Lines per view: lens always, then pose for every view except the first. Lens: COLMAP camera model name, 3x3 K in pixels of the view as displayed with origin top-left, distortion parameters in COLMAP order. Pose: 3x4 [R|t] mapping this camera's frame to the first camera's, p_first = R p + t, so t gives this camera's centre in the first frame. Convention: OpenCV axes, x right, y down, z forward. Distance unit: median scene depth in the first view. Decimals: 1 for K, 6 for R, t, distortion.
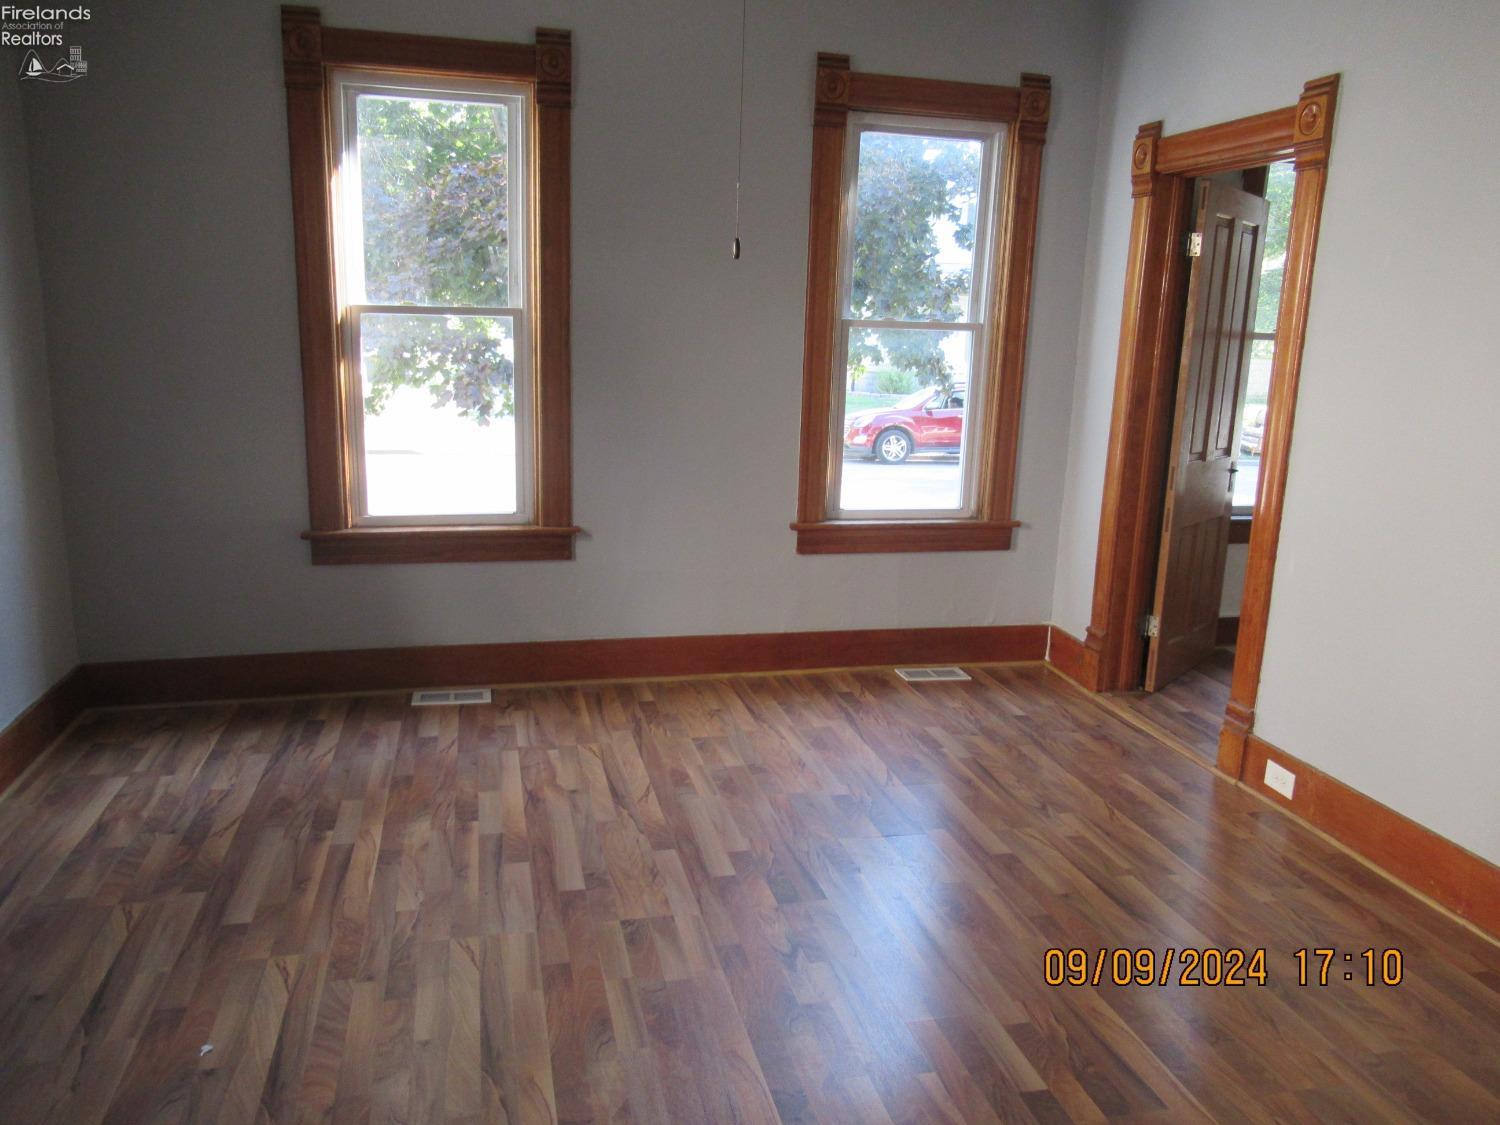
lens RADIAL K [[1124.0, 0, 749.6], [0, 1124.0, 562.8], [0, 0, 1]] dist [0.007123, 0.000563]
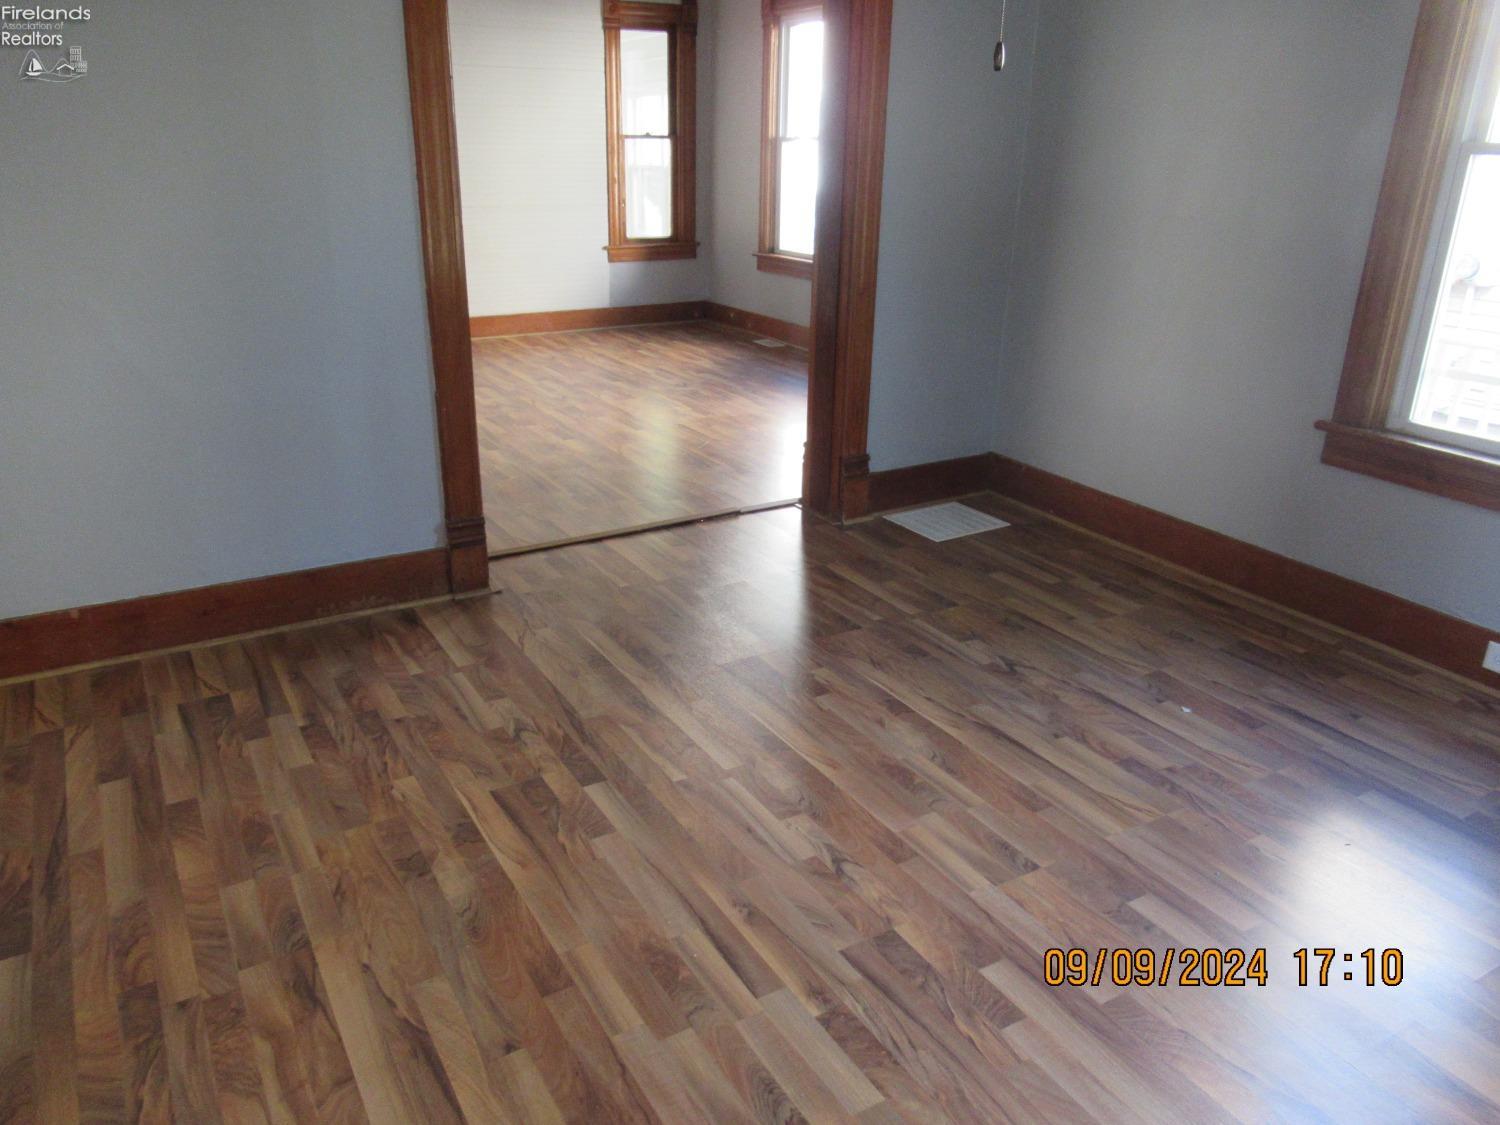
lens RADIAL K [[1124.0, 0, 749.9], [0, 1124.0, 561.2], [0, 0, 1]] dist [0.007123, 0.000563]
pose [[-0.956169, 0.063257, -0.285902, 0.392473], [-0.101527, 0.844199, 0.526328, -0.375748], [0.274652, 0.532285, -0.800774, 1.751942]]
